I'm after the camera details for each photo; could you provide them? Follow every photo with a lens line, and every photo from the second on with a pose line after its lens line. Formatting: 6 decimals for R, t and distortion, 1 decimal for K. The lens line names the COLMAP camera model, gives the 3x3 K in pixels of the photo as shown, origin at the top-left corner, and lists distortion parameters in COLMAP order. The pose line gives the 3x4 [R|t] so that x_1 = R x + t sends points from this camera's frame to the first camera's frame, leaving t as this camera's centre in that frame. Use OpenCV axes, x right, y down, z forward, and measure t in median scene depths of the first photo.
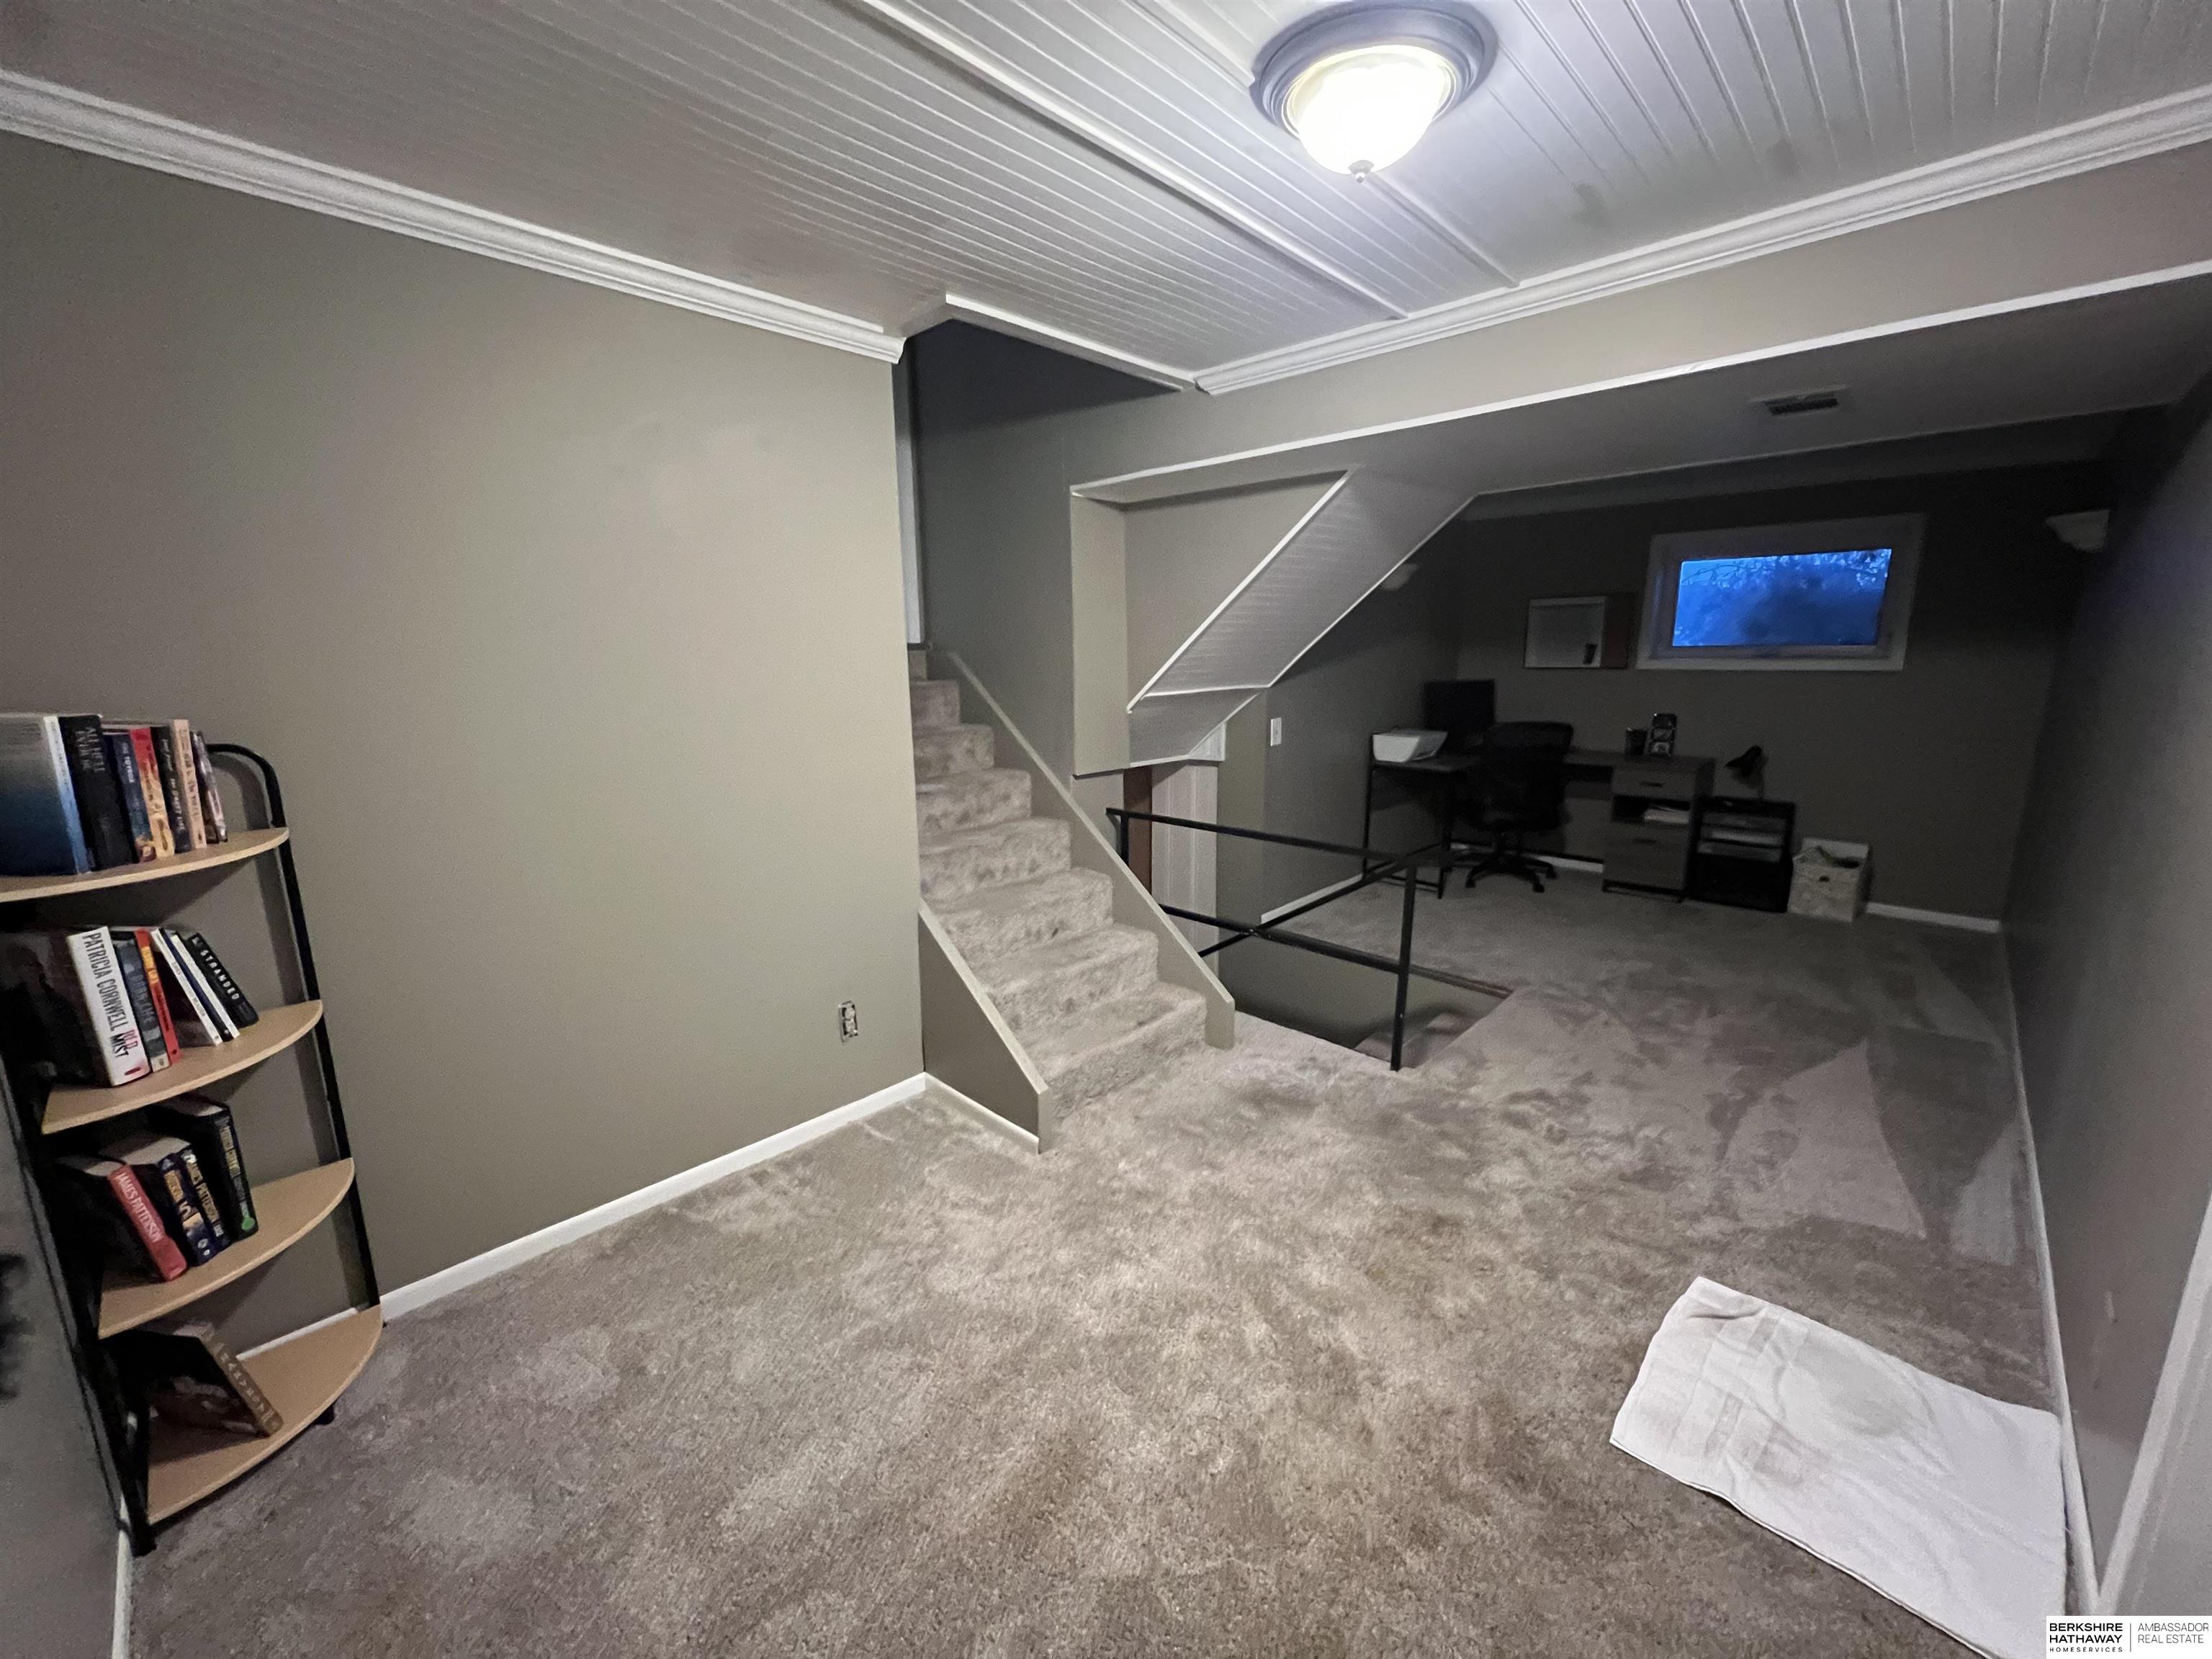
lens RADIAL K [[879.6, 0, 1113.7], [0, 879.6, 833.3], [0, 0, 1]] dist [-0.001594, 0.000840]
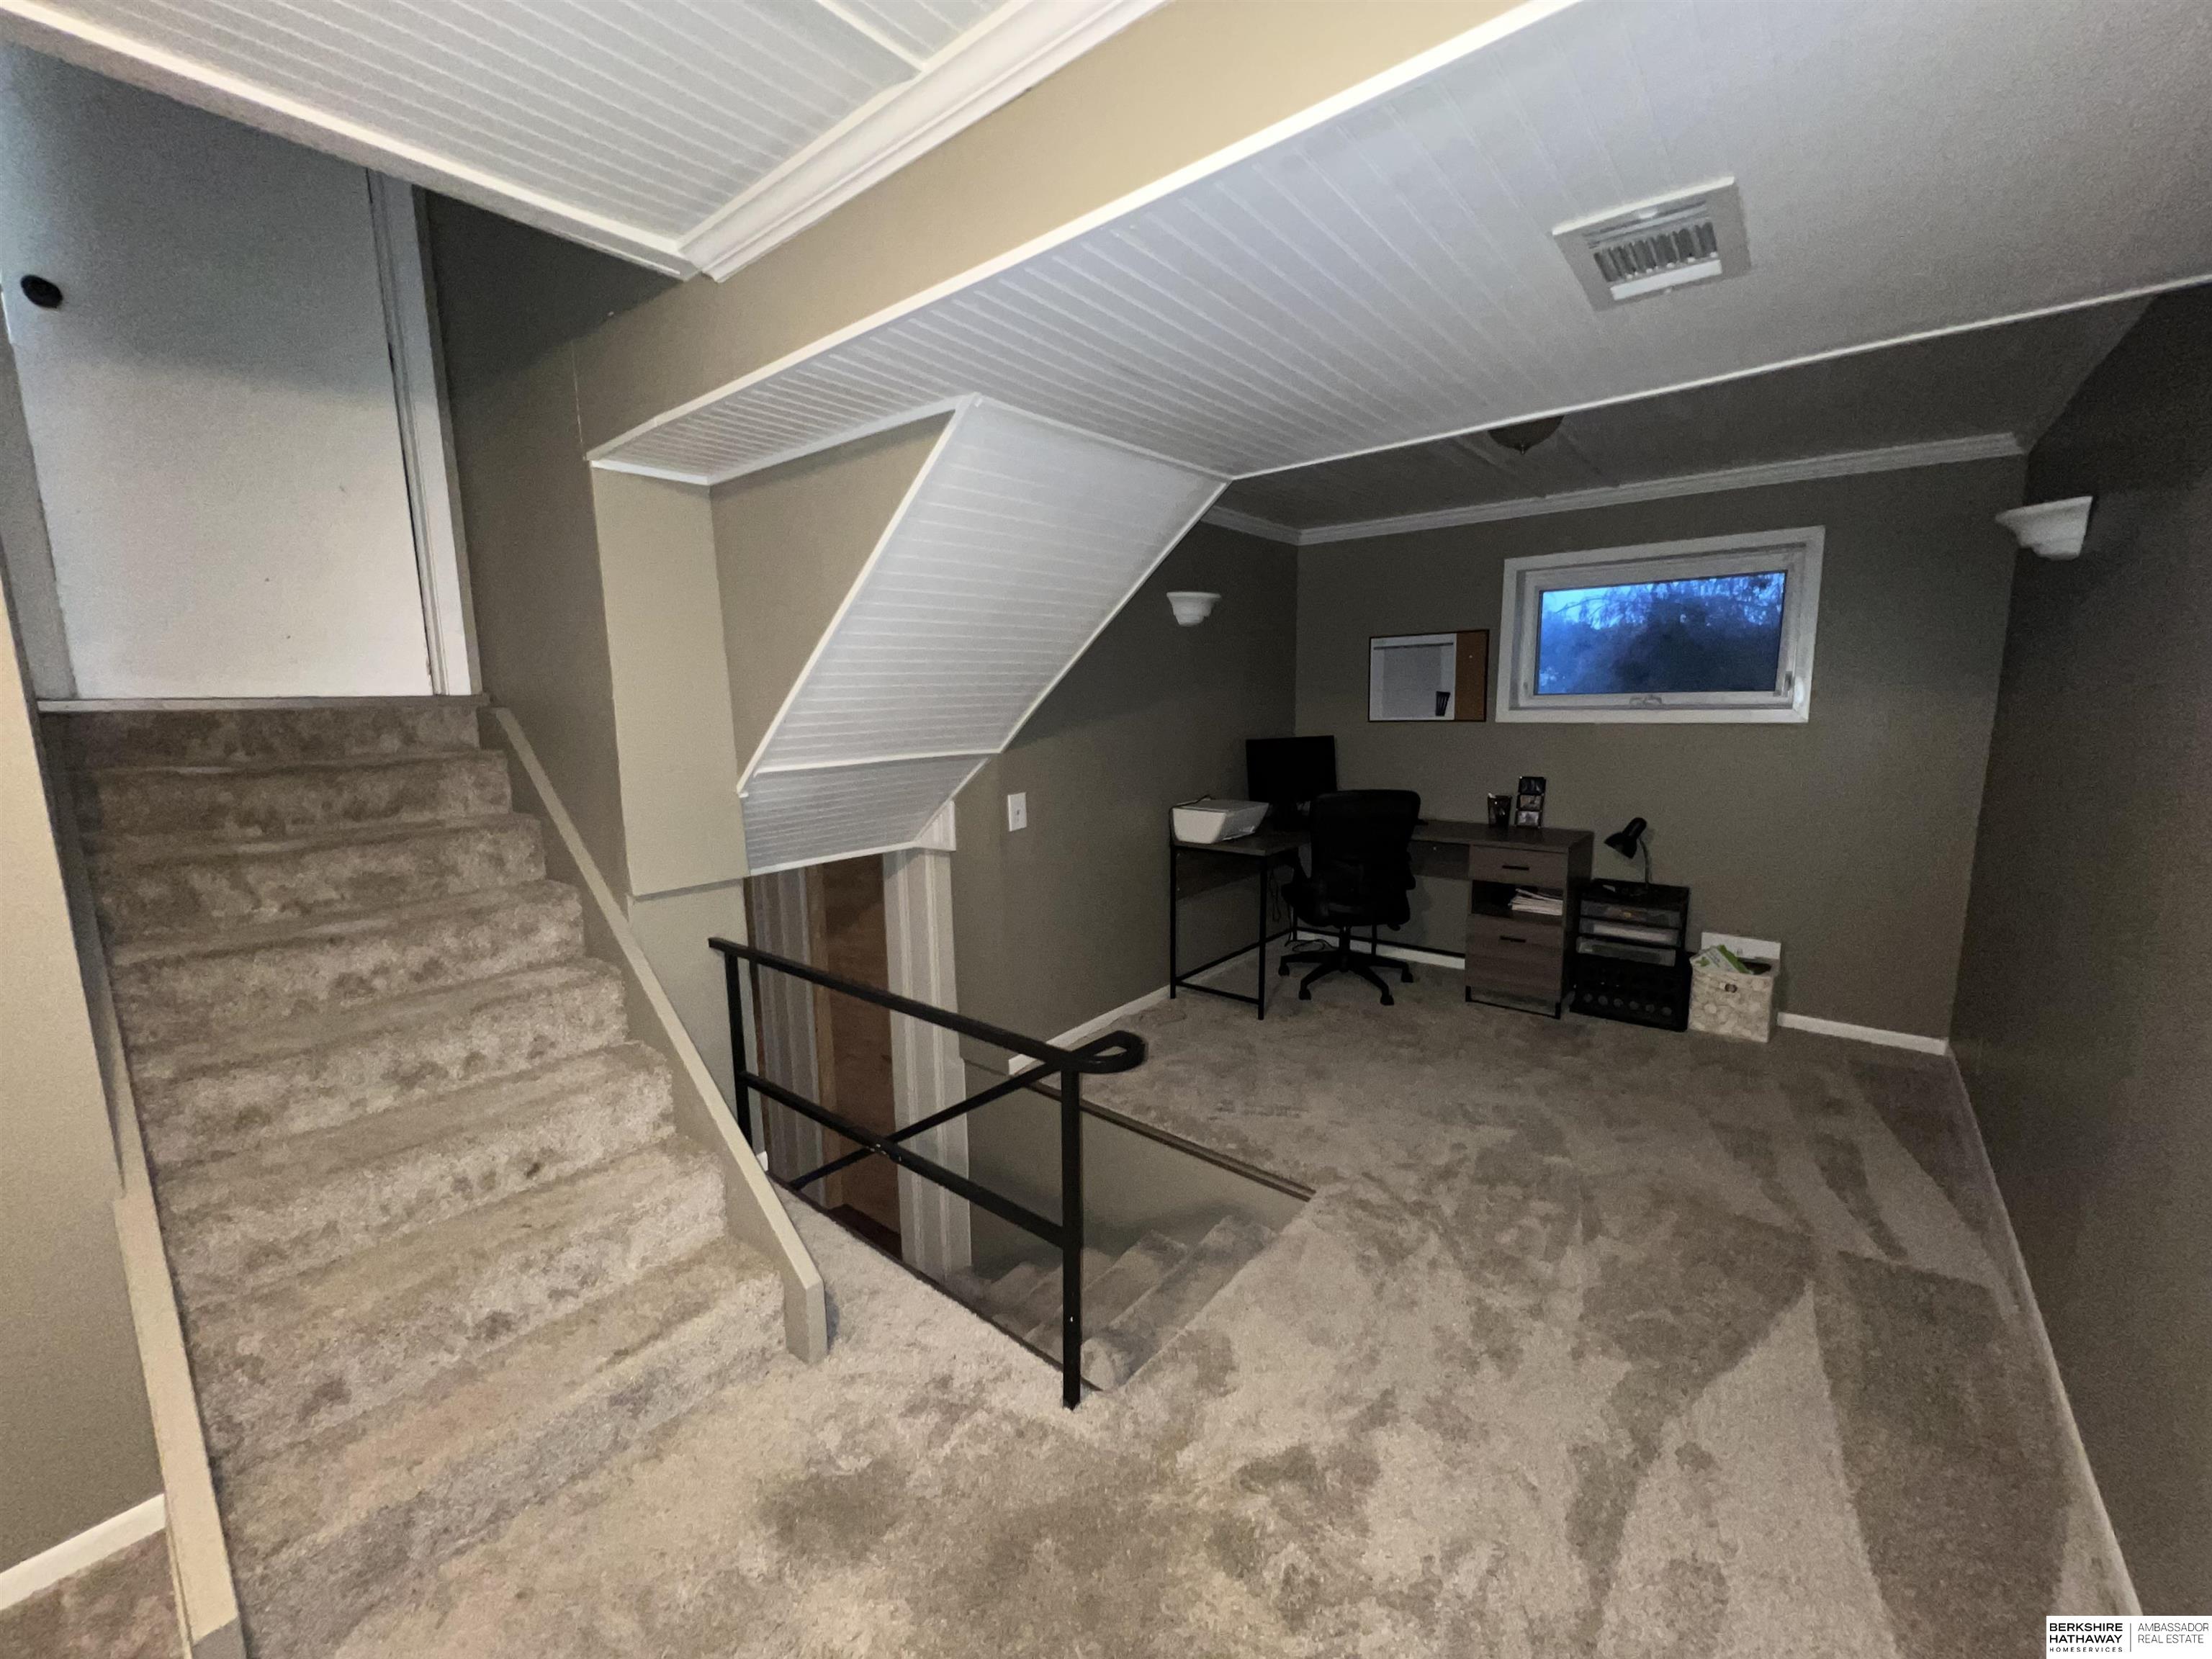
lens RADIAL K [[879.6, 0, 1109.6], [0, 879.6, 832.3], [0, 0, 1]] dist [-0.001594, 0.000840]
pose [[0.997182, -0.017133, 0.073033, 0.256046], [0.021233, 0.998220, -0.055729, -0.067857], [-0.071948, 0.057122, 0.995771, 0.319877]]
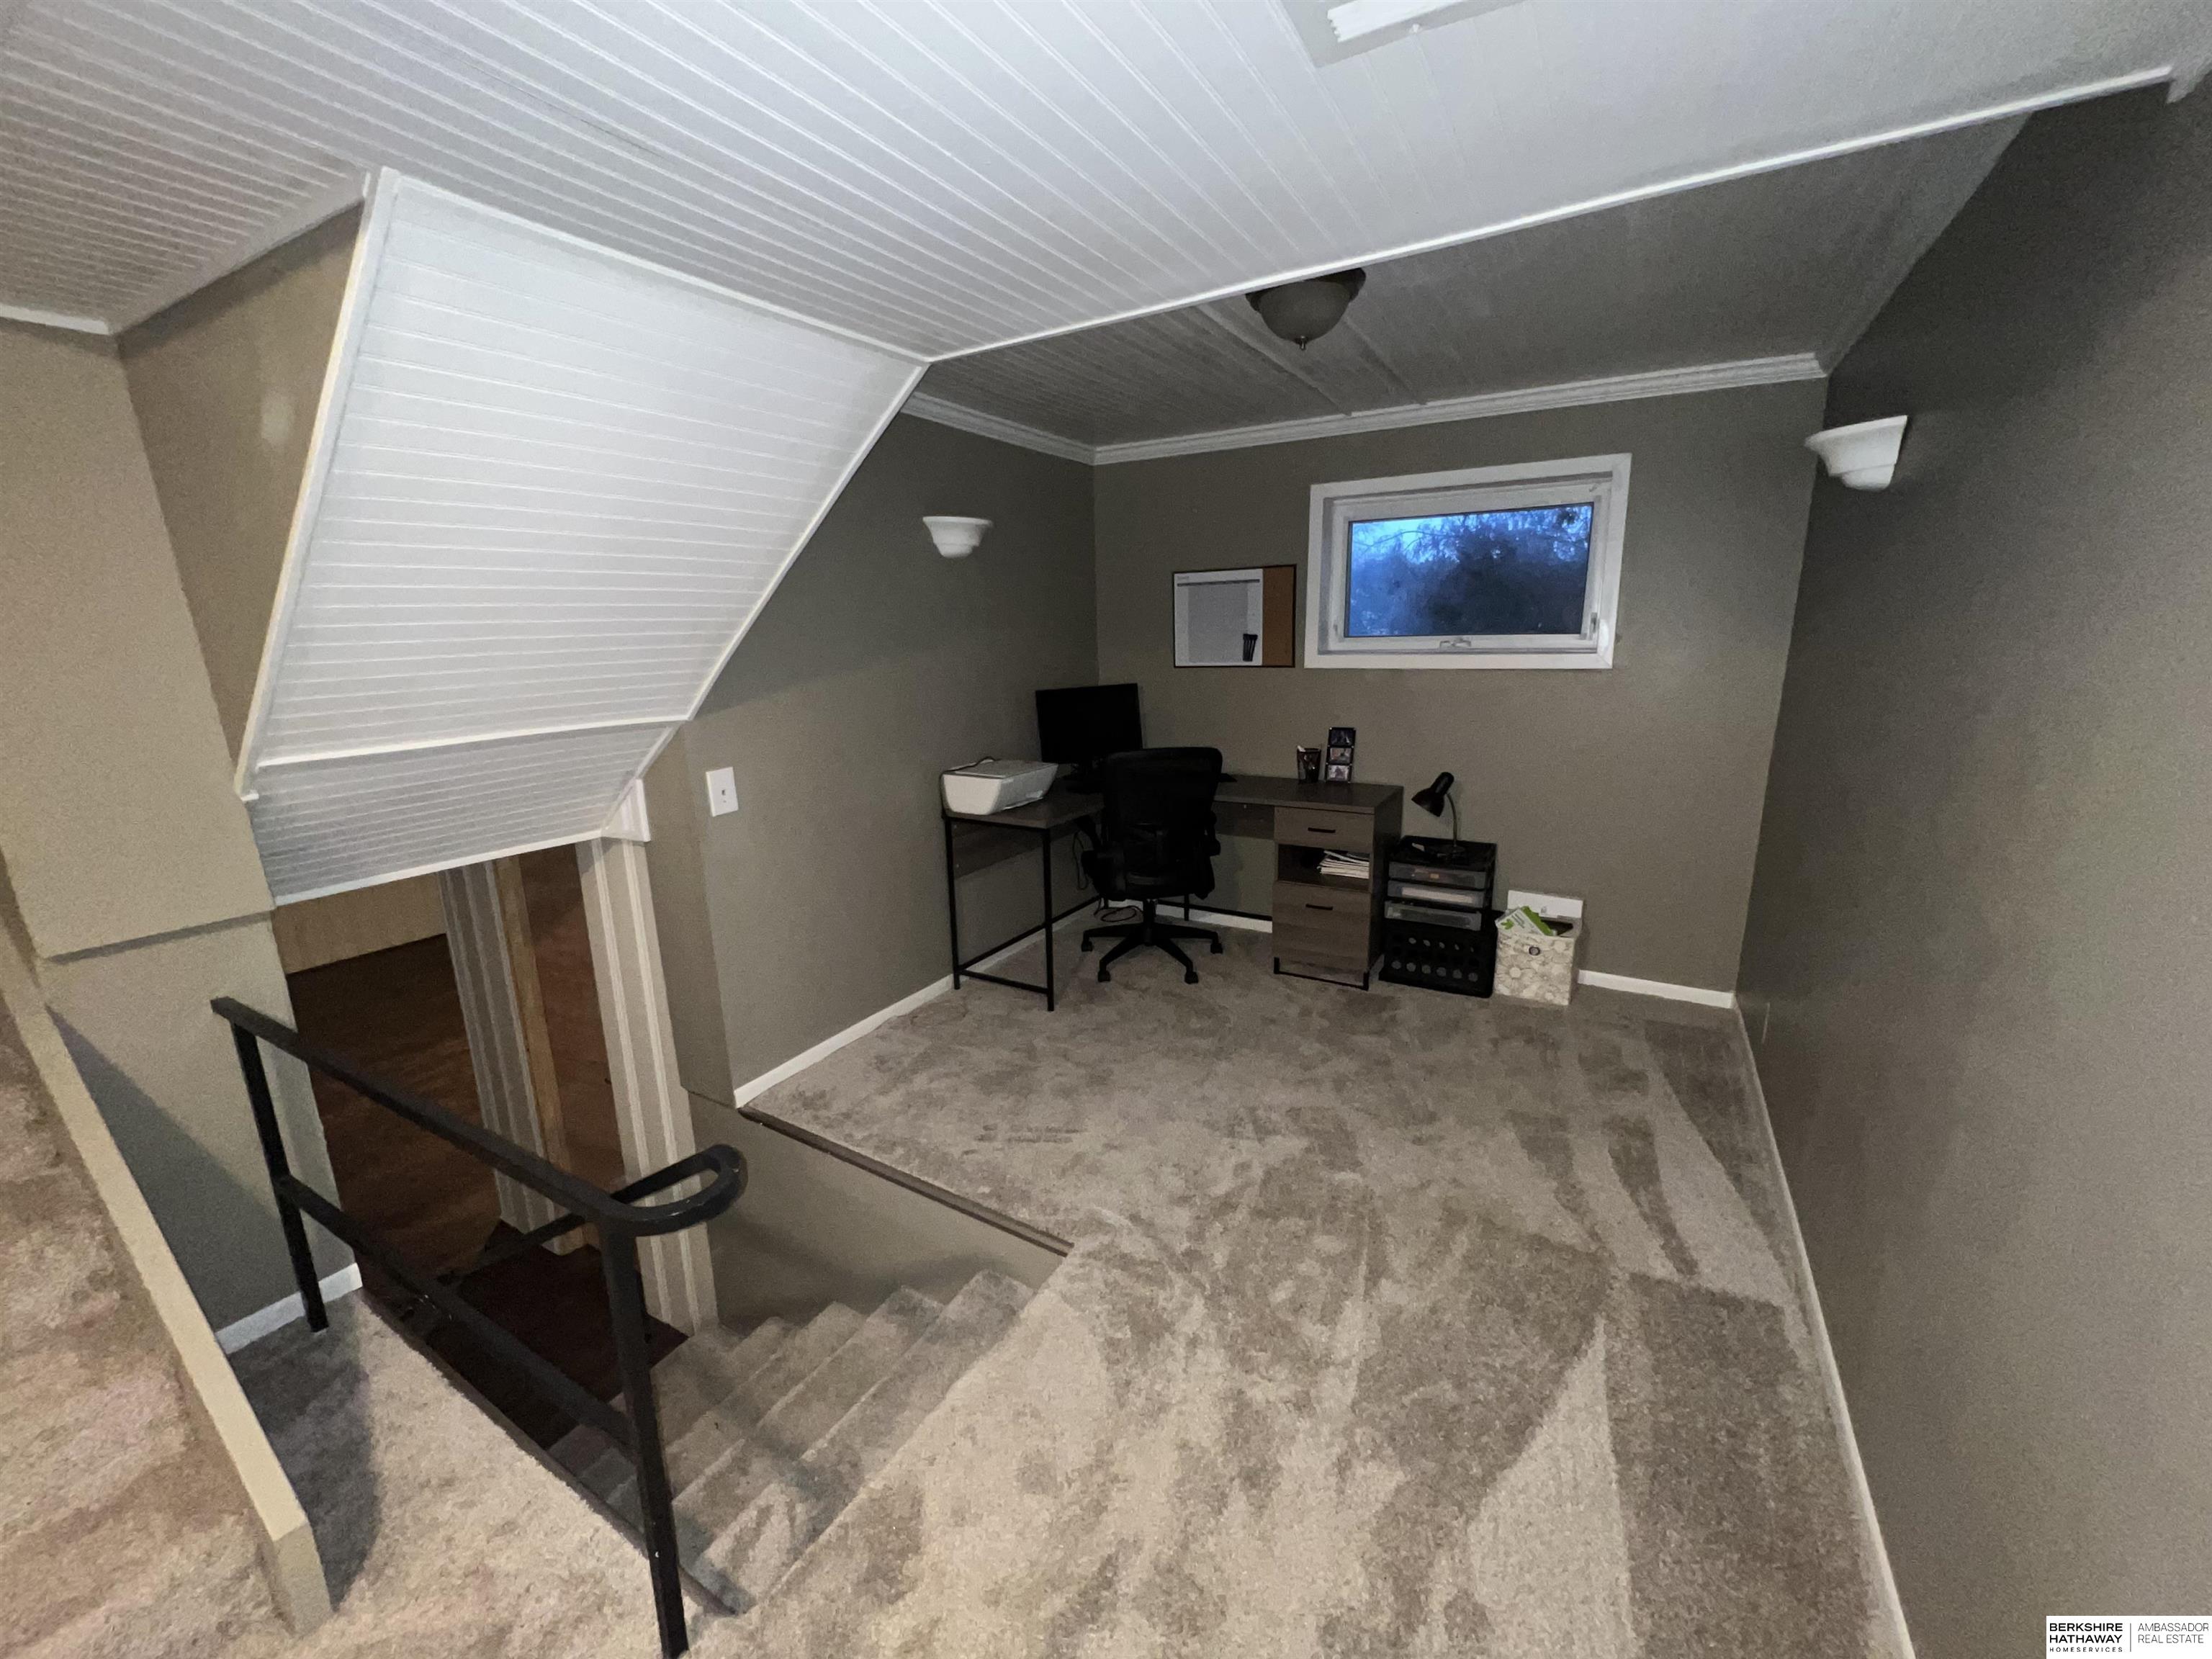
lens RADIAL K [[879.6, 0, 1109.3], [0, 879.6, 833.2], [0, 0, 1]] dist [-0.001594, 0.000840]
pose [[0.973651, -0.060397, 0.219901, 0.377917], [0.056541, 0.998117, 0.023792, -0.106629], [-0.220924, -0.010732, 0.975232, 0.445980]]
